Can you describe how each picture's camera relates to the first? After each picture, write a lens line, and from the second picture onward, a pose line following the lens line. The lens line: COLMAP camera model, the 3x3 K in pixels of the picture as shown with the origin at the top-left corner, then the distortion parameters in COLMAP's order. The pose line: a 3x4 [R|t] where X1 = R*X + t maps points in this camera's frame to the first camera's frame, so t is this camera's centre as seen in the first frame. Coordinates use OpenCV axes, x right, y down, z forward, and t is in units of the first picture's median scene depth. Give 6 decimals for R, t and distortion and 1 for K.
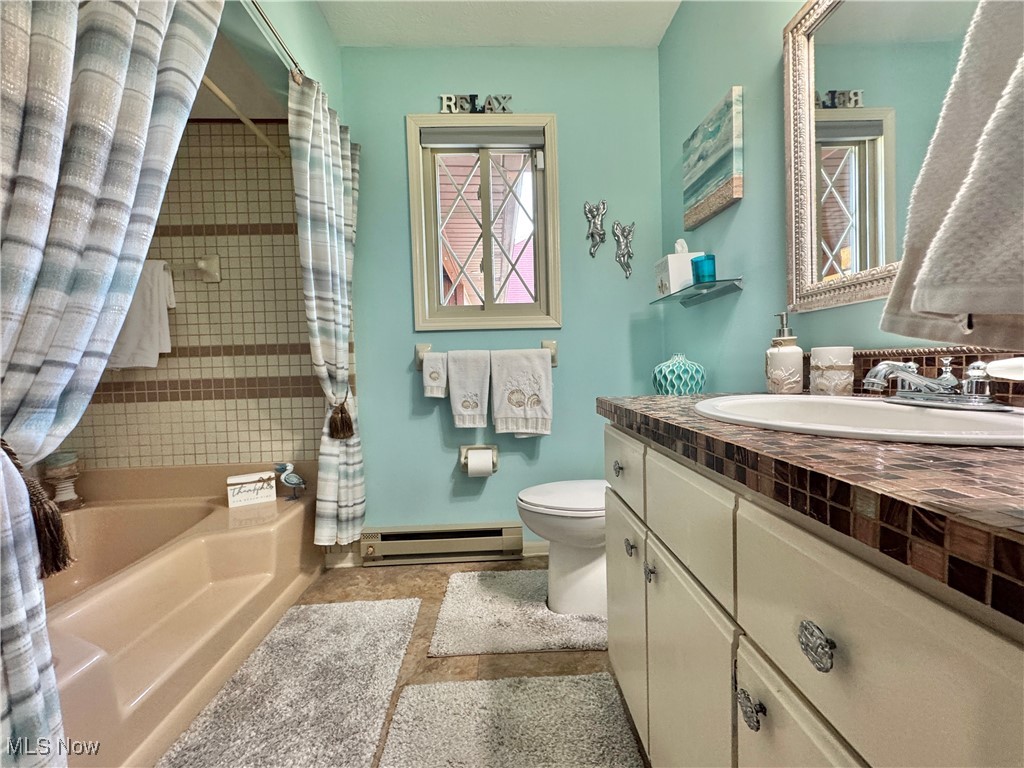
lens RADIAL K [[416.7, 0, 512.0], [0, 416.7, 384.0], [0, 0, 1]] dist [-0.003051, 0.000392]
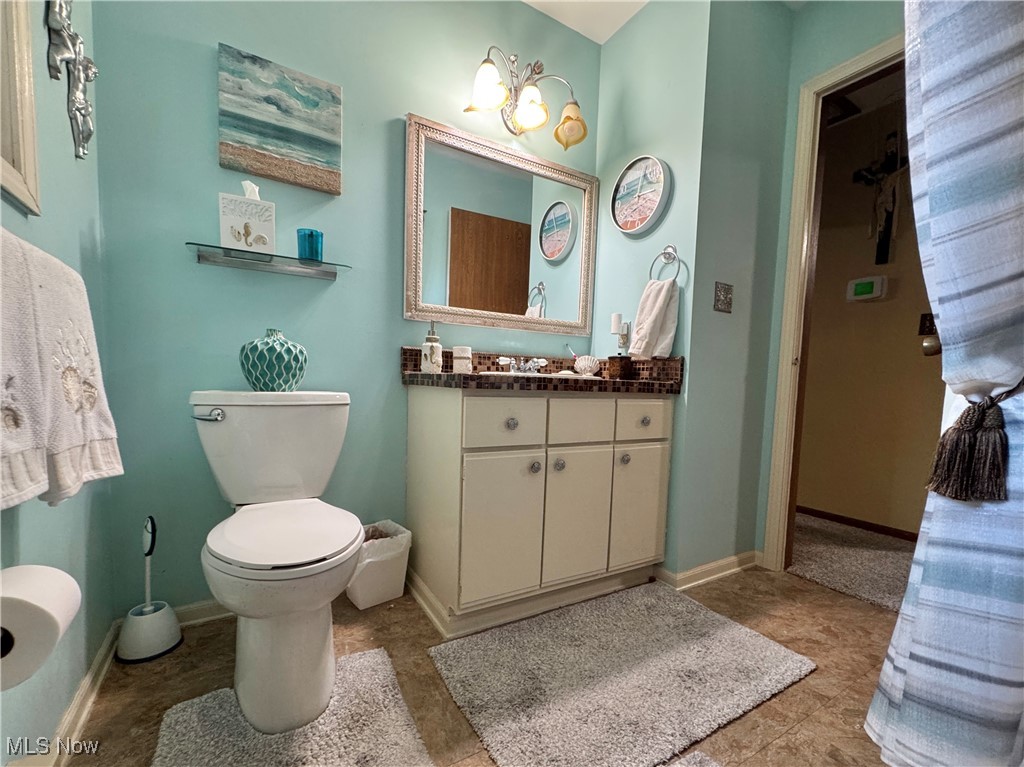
lens RADIAL K [[440.7, 0, 510.7], [0, 440.7, 414.4], [0, 0, 1]] dist [-0.000431, 0.000098]
pose [[-0.491764, -0.049569, 0.869316, -0.674036], [0.018863, 0.997538, 0.067551, 0.052851], [-0.870524, 0.049617, -0.489618, 1.167694]]
